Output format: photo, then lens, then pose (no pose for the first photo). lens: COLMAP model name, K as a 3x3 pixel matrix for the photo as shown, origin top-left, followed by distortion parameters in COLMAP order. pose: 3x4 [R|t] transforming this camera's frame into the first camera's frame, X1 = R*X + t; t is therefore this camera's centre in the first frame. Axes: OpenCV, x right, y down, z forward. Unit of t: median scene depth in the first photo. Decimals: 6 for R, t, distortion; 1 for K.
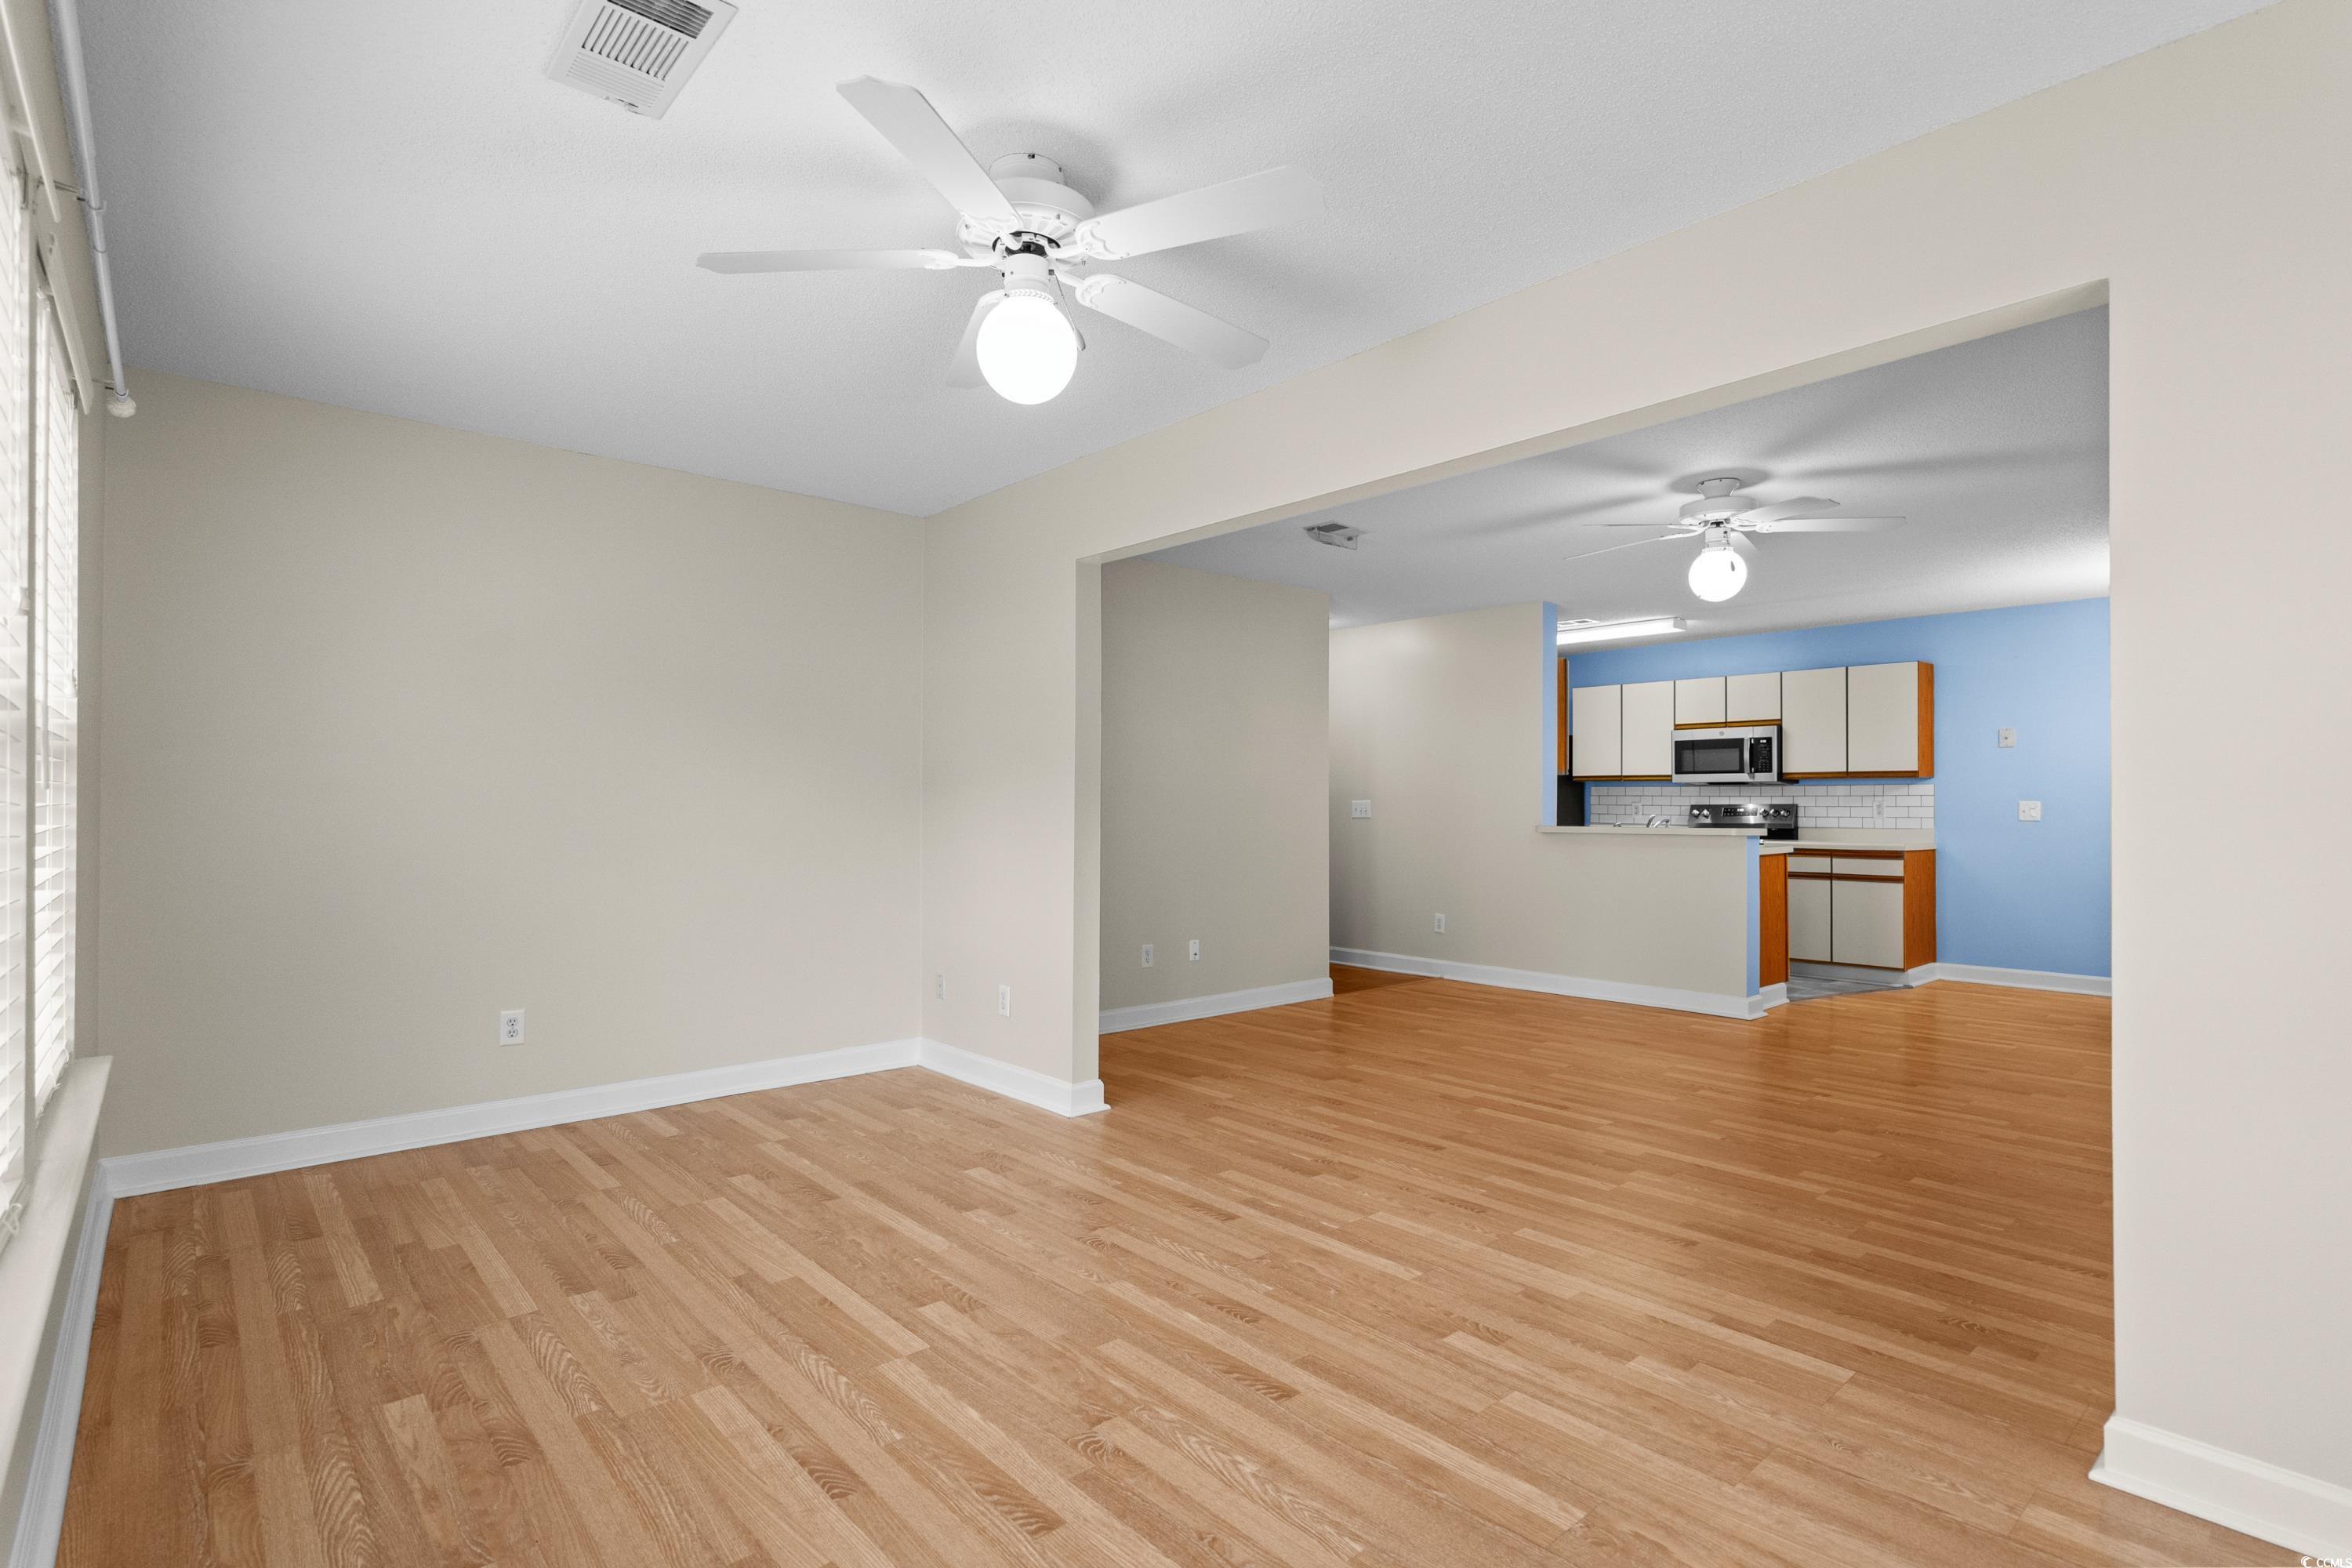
lens RADIAL K [[1125.9, 0, 1177.5], [0, 1125.9, 810.8], [0, 0, 1]] dist [-0.002899, 0.000600]
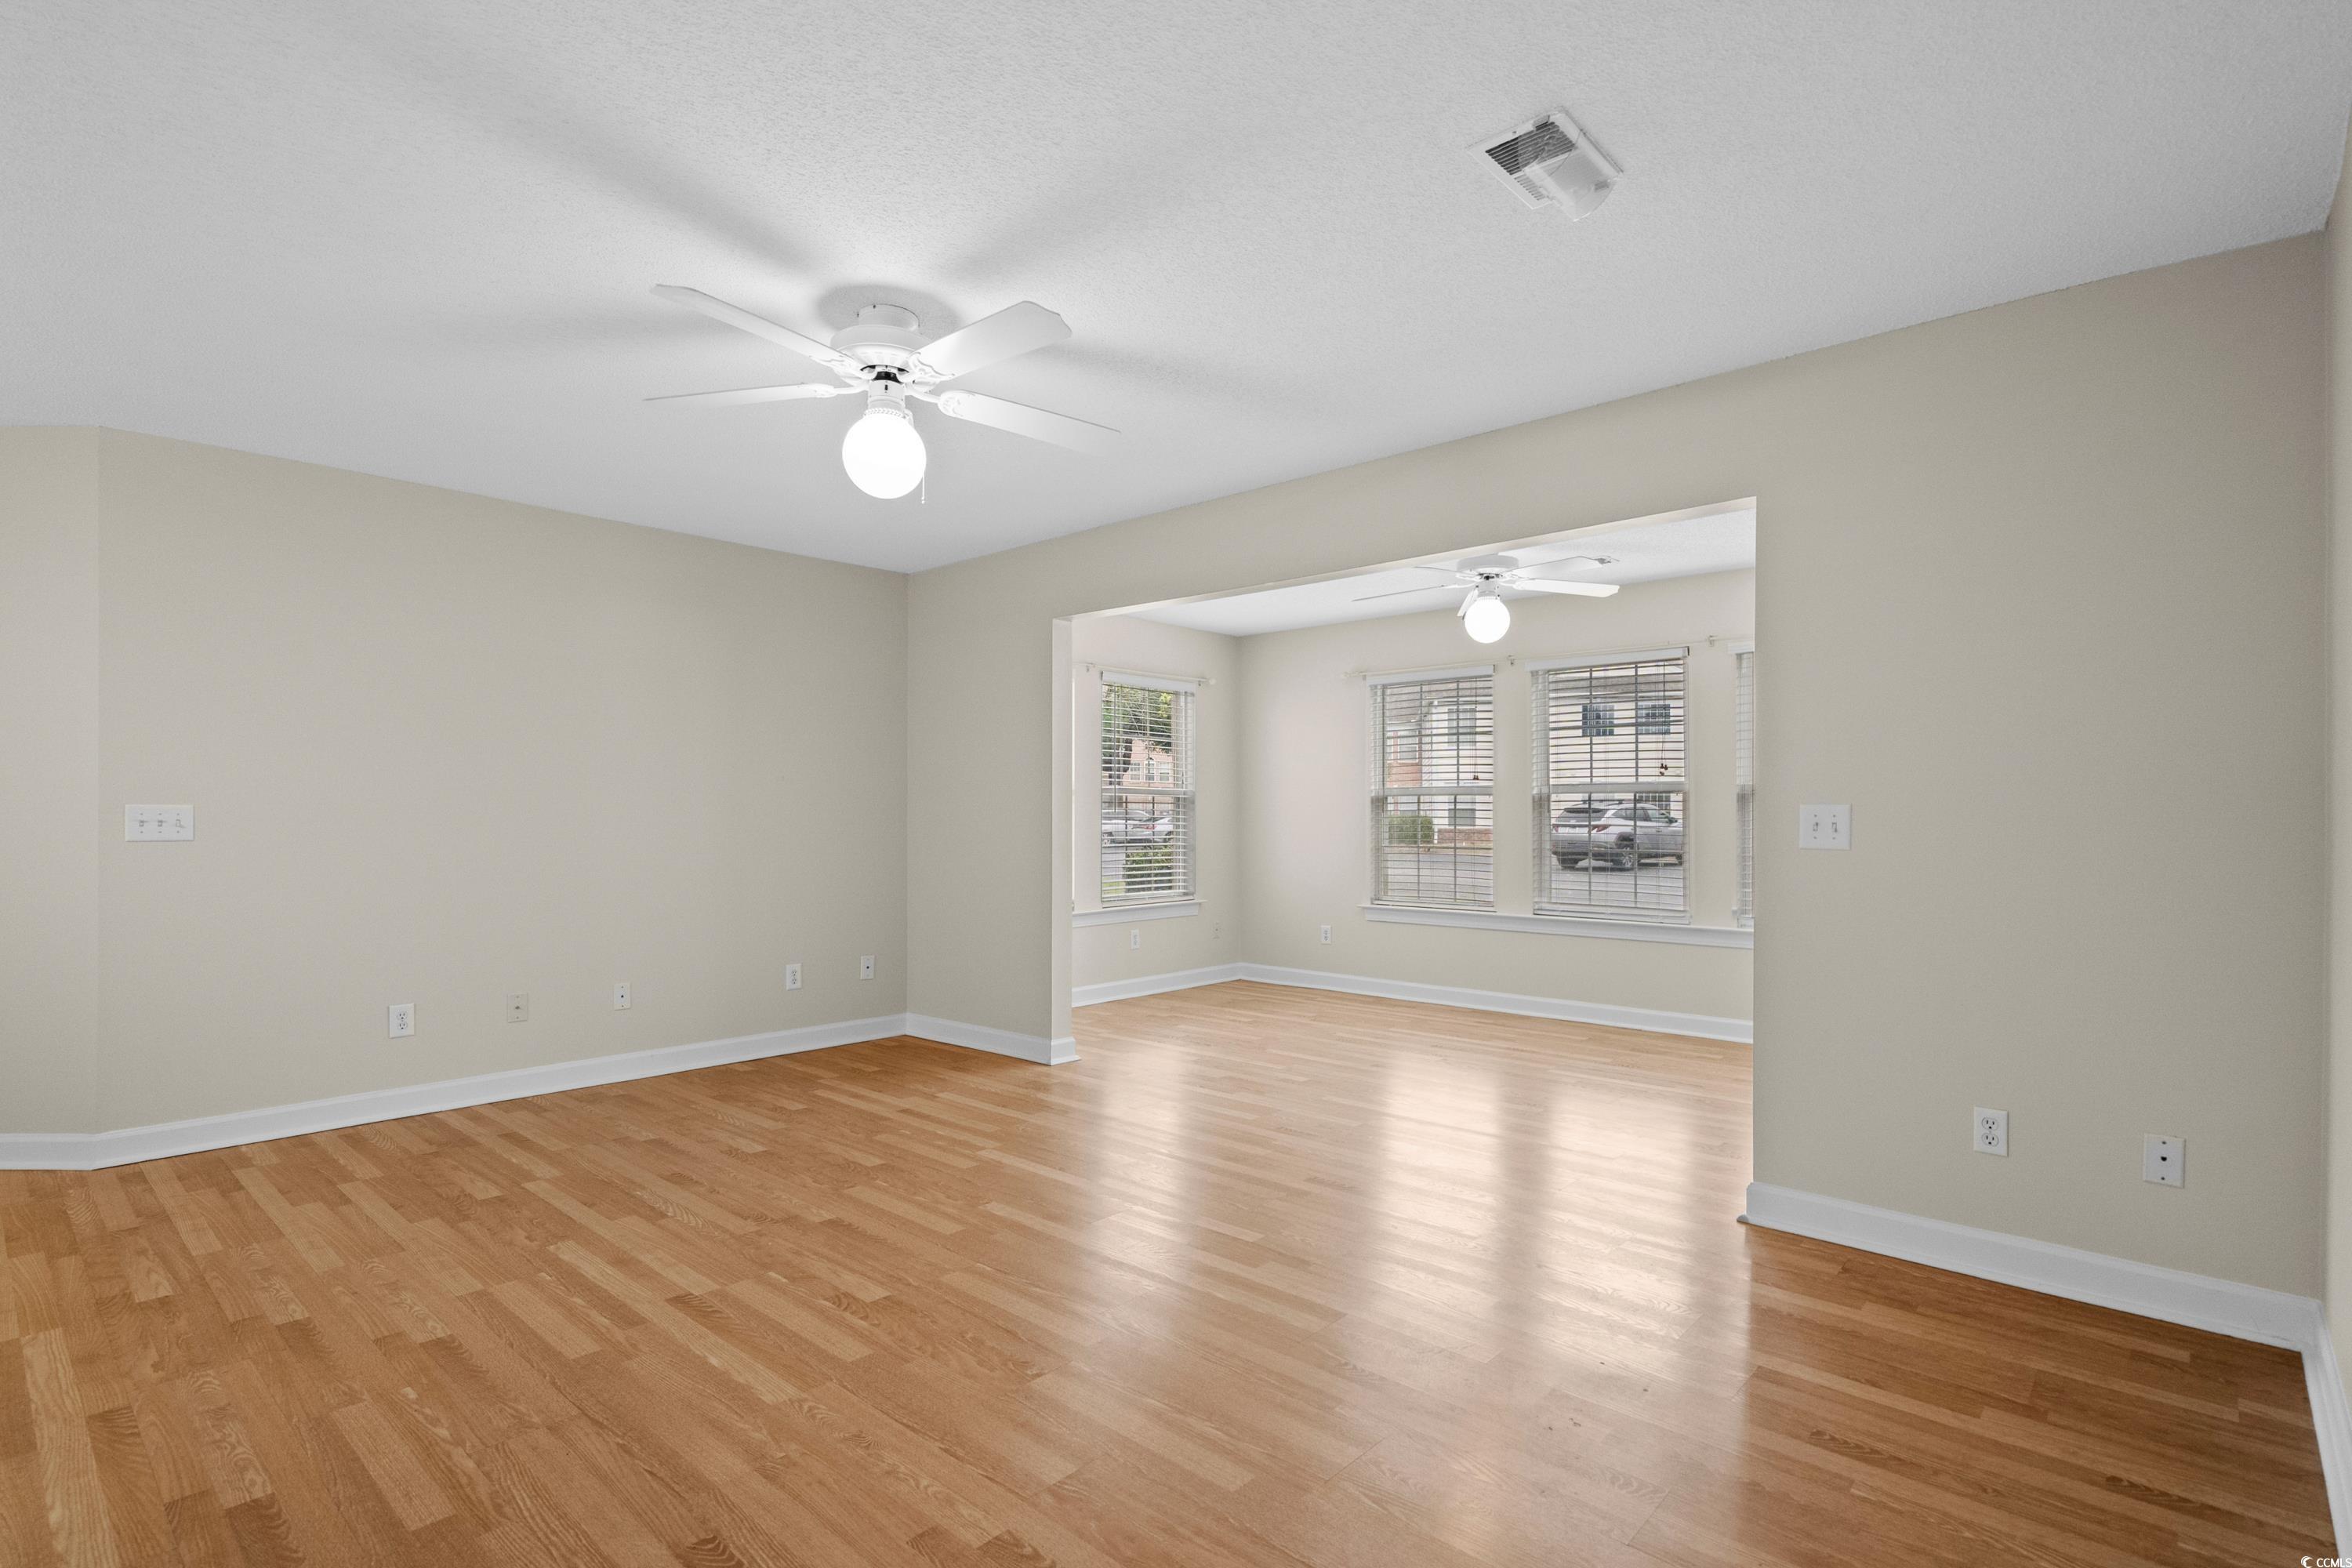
lens RADIAL K [[1125.9, 0, 1177.5], [0, 1125.9, 810.8], [0, 0, 1]] dist [-0.002899, 0.000600]
pose [[-0.994141, -0.003331, -0.108037, 0.451516], [-0.003645, 0.999990, 0.002708, -0.011851], [0.108027, 0.003085, -0.994143, 1.946537]]
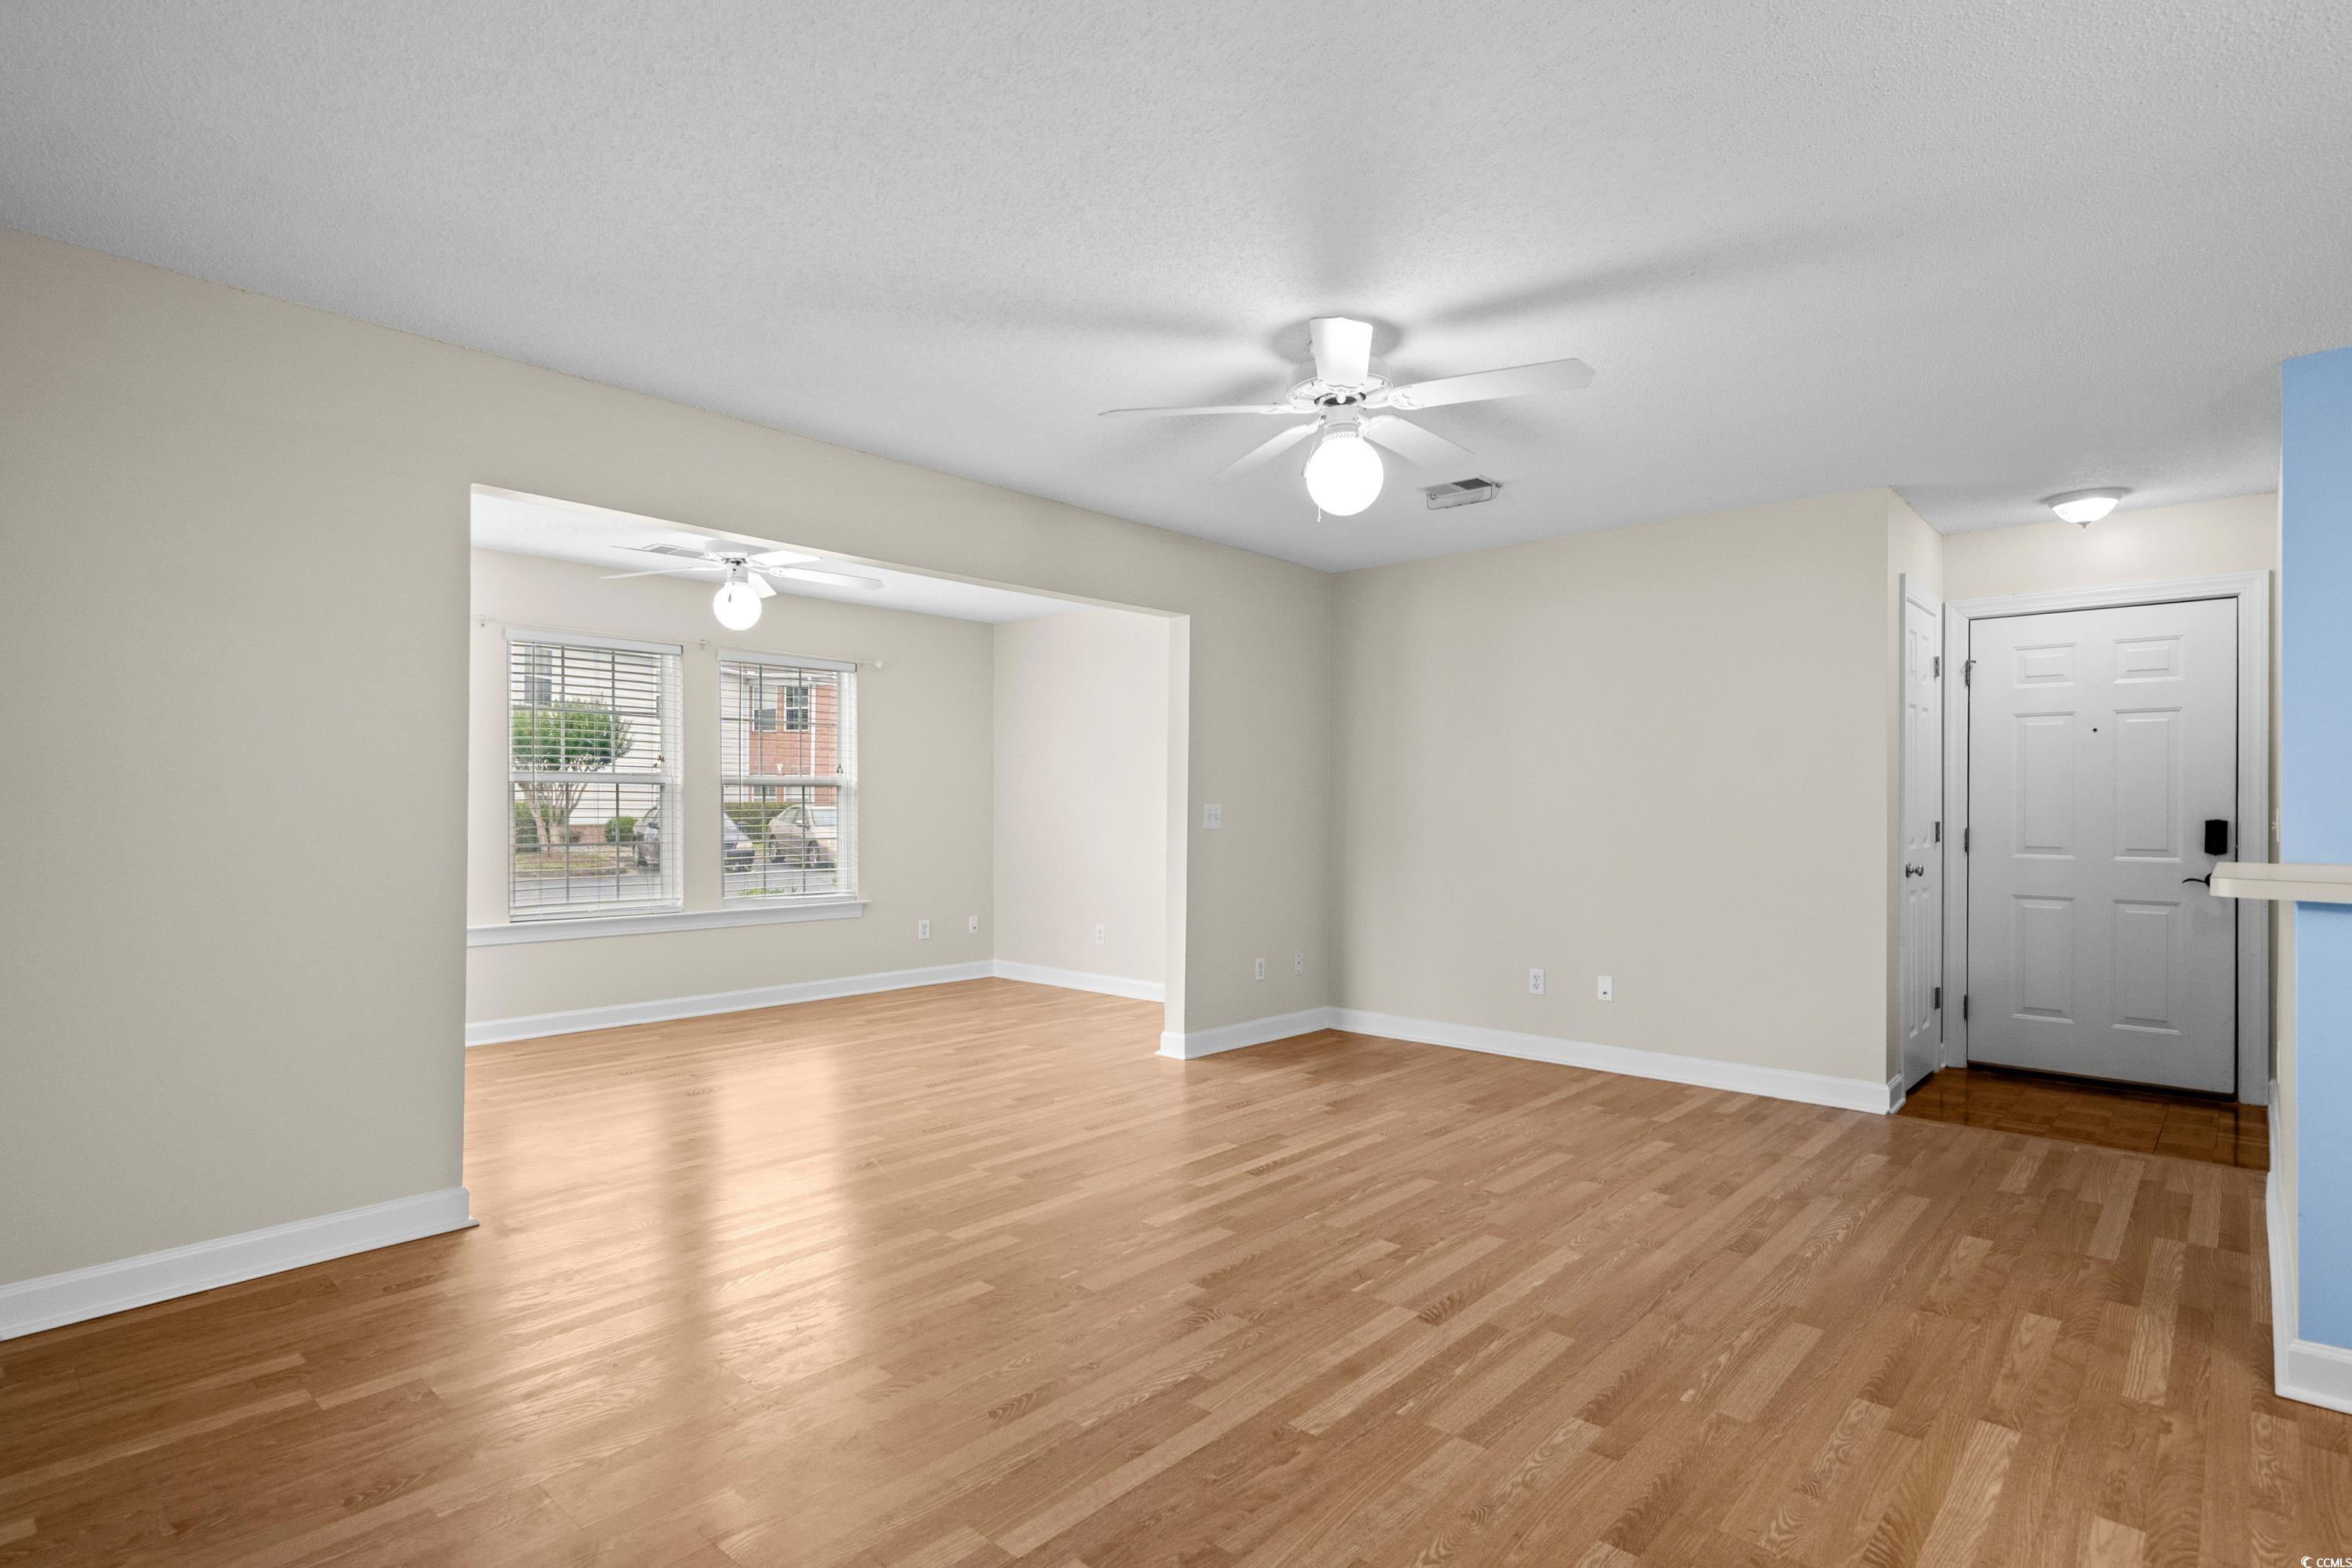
lens RADIAL K [[1192.1, 0, 1176.0], [0, 1192.1, 784.0], [0, 0, 1]] dist [0.000191, 0.000575]
pose [[0.110743, -0.020177, -0.993644, 1.399793], [-0.010621, 0.999713, -0.021484, -0.006952], [0.993792, 0.012933, 0.110497, 0.962082]]
